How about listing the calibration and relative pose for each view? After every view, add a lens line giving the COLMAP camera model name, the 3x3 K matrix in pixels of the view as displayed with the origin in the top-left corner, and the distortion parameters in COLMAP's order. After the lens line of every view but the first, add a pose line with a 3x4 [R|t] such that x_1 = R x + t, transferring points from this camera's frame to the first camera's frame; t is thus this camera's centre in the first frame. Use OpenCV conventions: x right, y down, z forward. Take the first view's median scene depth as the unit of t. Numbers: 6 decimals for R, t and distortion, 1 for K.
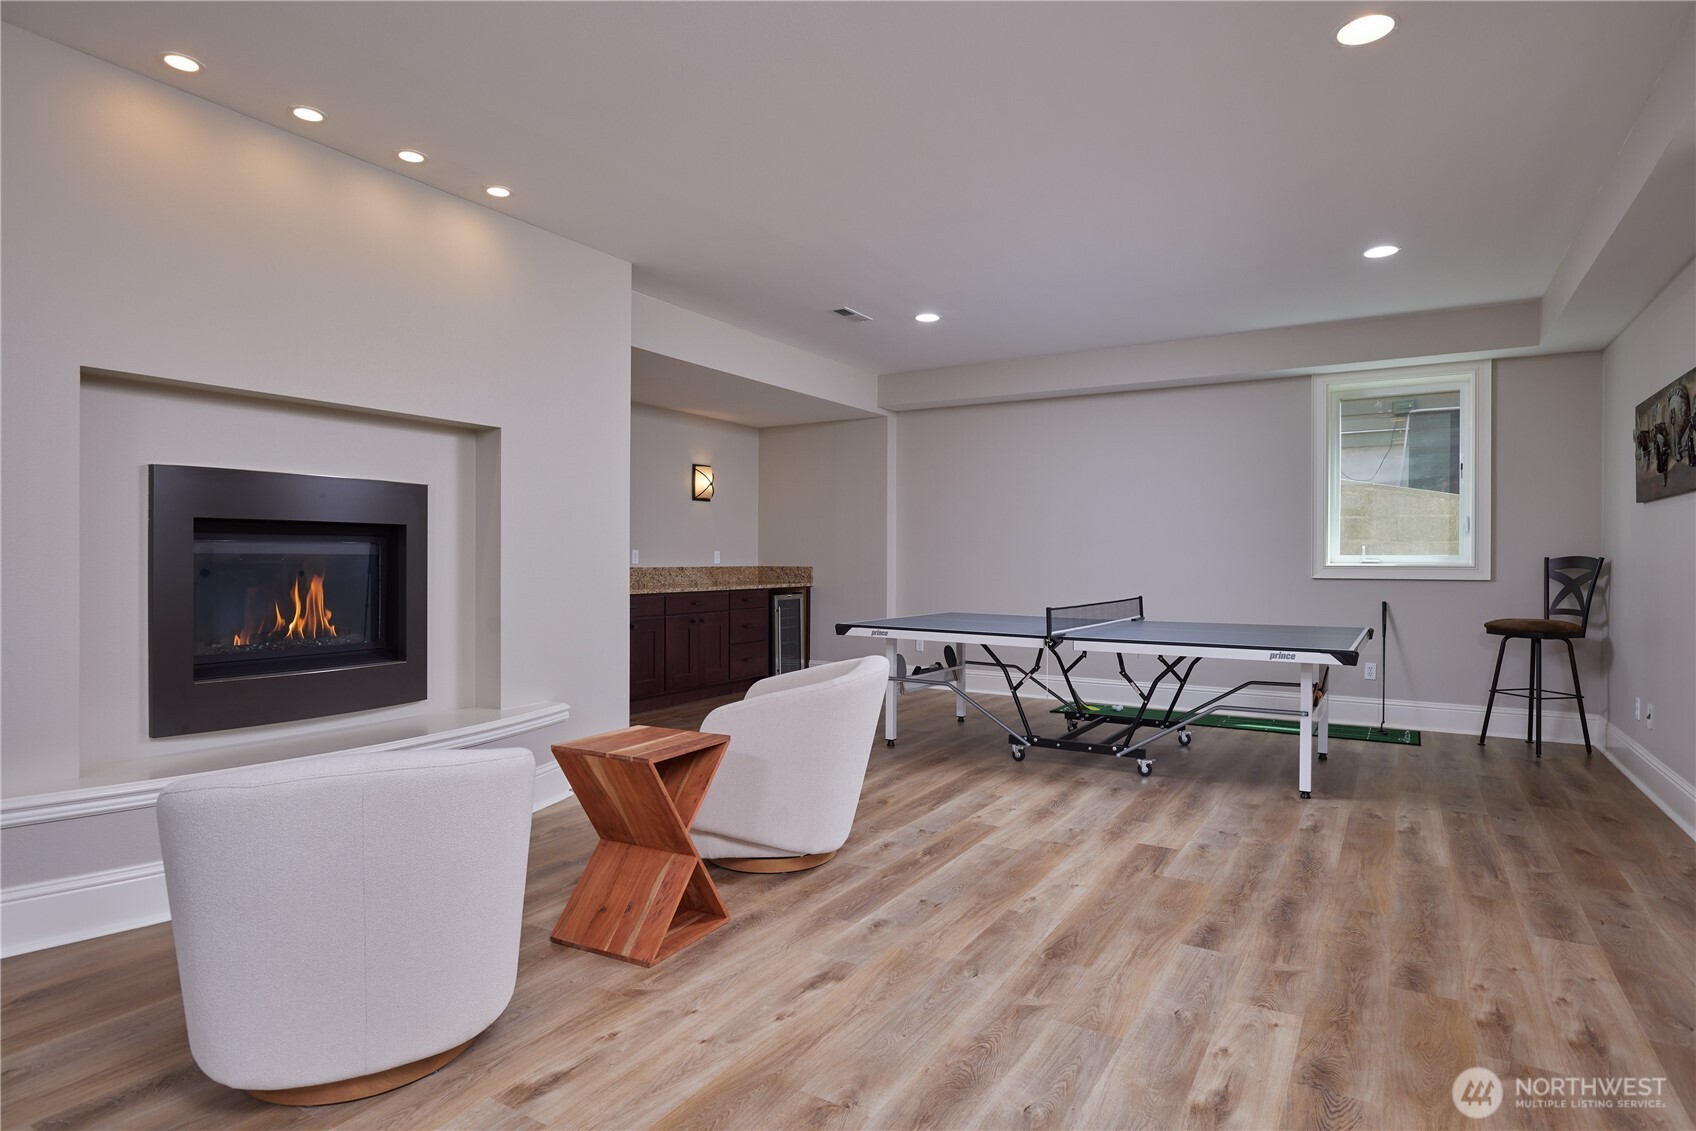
lens RADIAL K [[897.1, 0, 844.2], [0, 897.1, 565.5], [0, 0, 1]] dist [-0.018457, 0.000577]
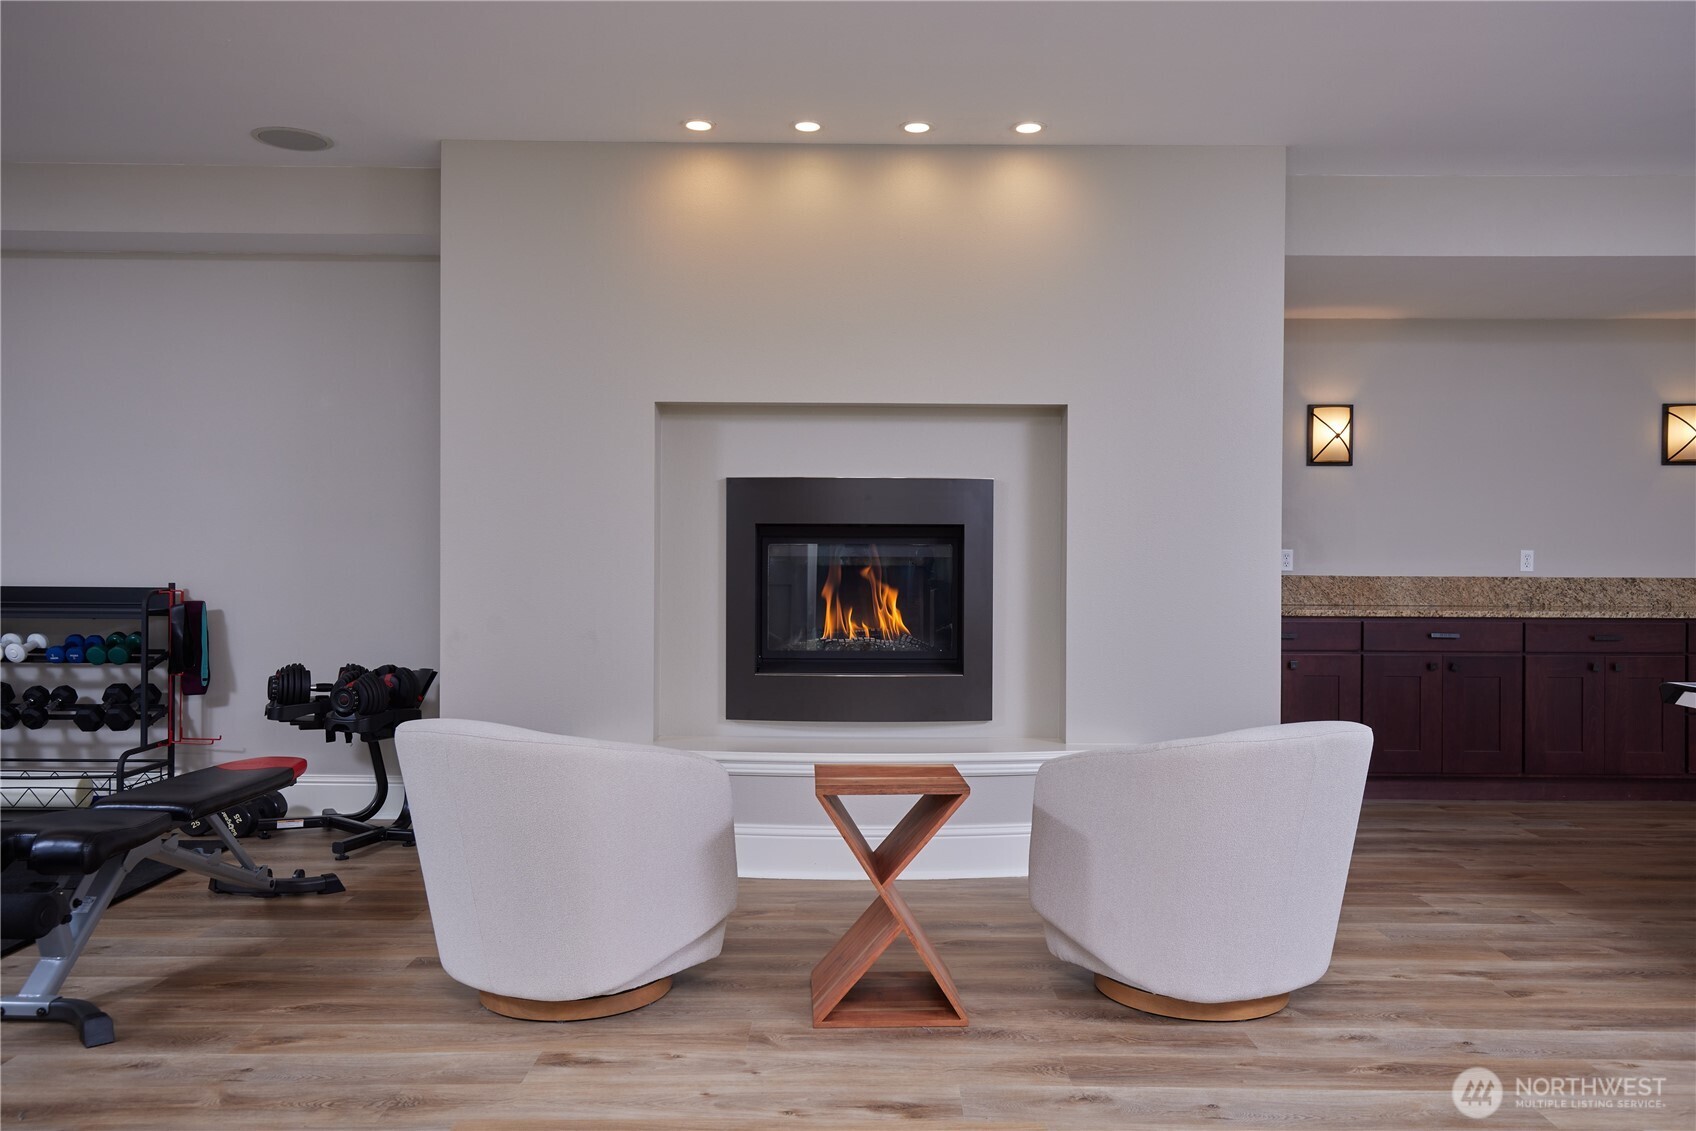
lens RADIAL K [[1229.0, 0, 842.6], [0, 1229.0, 562.7], [0, 0, 1]] dist [0.013545, 0.003067]
pose [[0.530121, 0.001989, -0.847919, 0.613574], [-0.008922, 0.999955, -0.003232, -0.002176], [0.847875, 0.009279, 0.530115, 0.282191]]
